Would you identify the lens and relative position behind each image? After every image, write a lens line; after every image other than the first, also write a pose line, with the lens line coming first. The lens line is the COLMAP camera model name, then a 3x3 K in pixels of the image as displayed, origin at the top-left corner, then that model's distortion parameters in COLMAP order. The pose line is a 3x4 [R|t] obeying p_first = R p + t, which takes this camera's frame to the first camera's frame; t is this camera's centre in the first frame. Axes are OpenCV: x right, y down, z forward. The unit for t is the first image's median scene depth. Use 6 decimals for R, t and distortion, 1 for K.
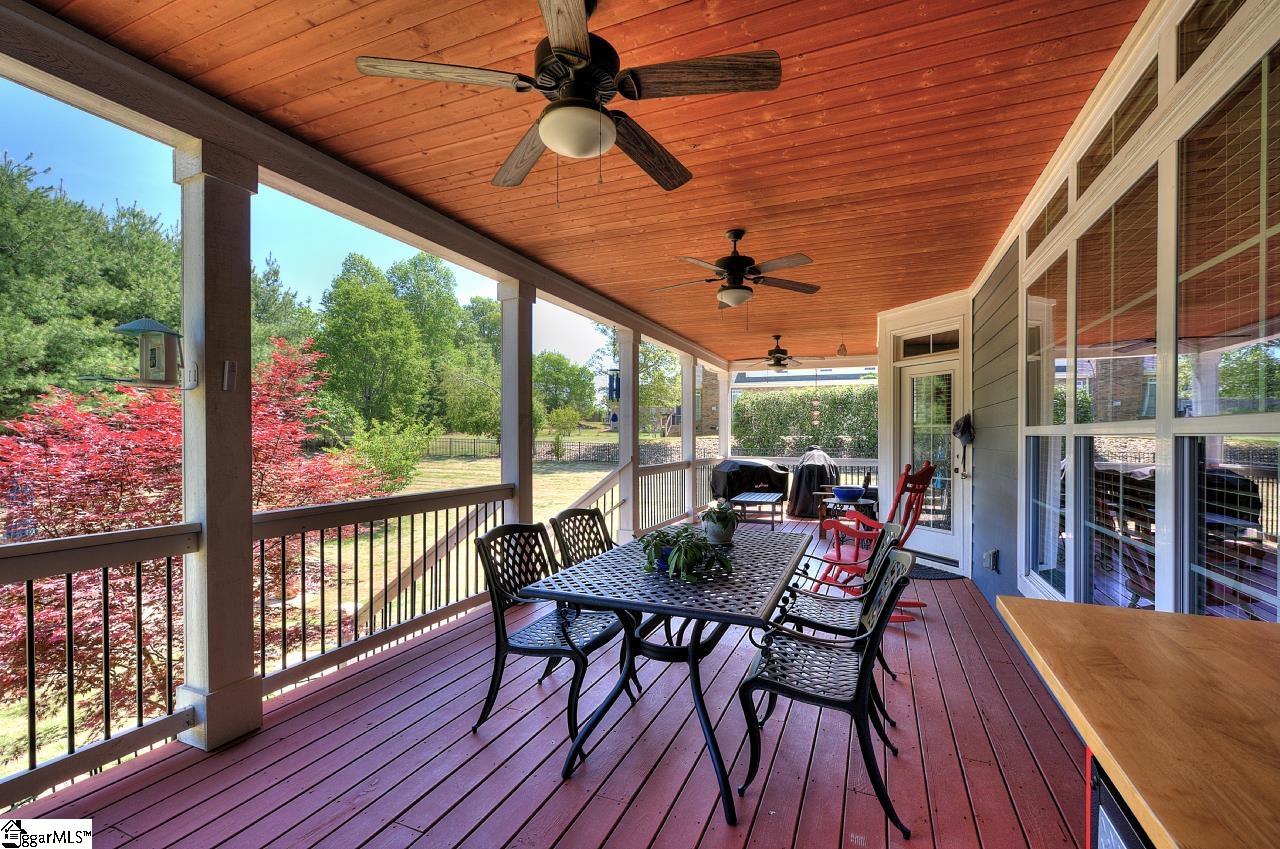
lens RADIAL K [[547.3, 0, 632.3], [0, 547.3, 433.6], [0, 0, 1]] dist [0.001347, 0.000207]
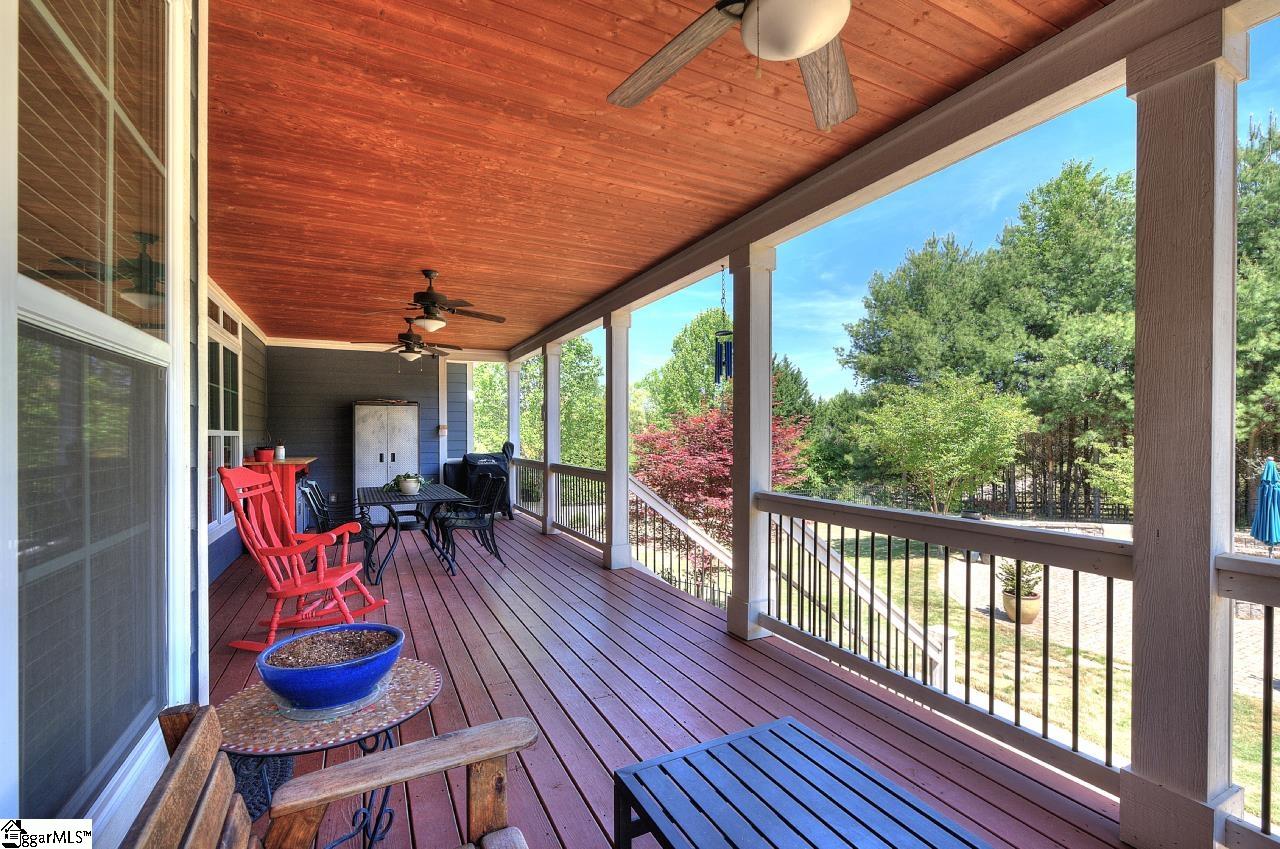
lens RADIAL K [[547.3, 0, 632.3], [0, 547.3, 433.6], [0, 0, 1]] dist [0.001347, 0.000207]
pose [[-0.639877, -0.031186, -0.767844, 0.492247], [-0.021816, 0.999511, -0.022414, 0.025019], [0.768167, 0.002409, -0.640245, 1.287520]]
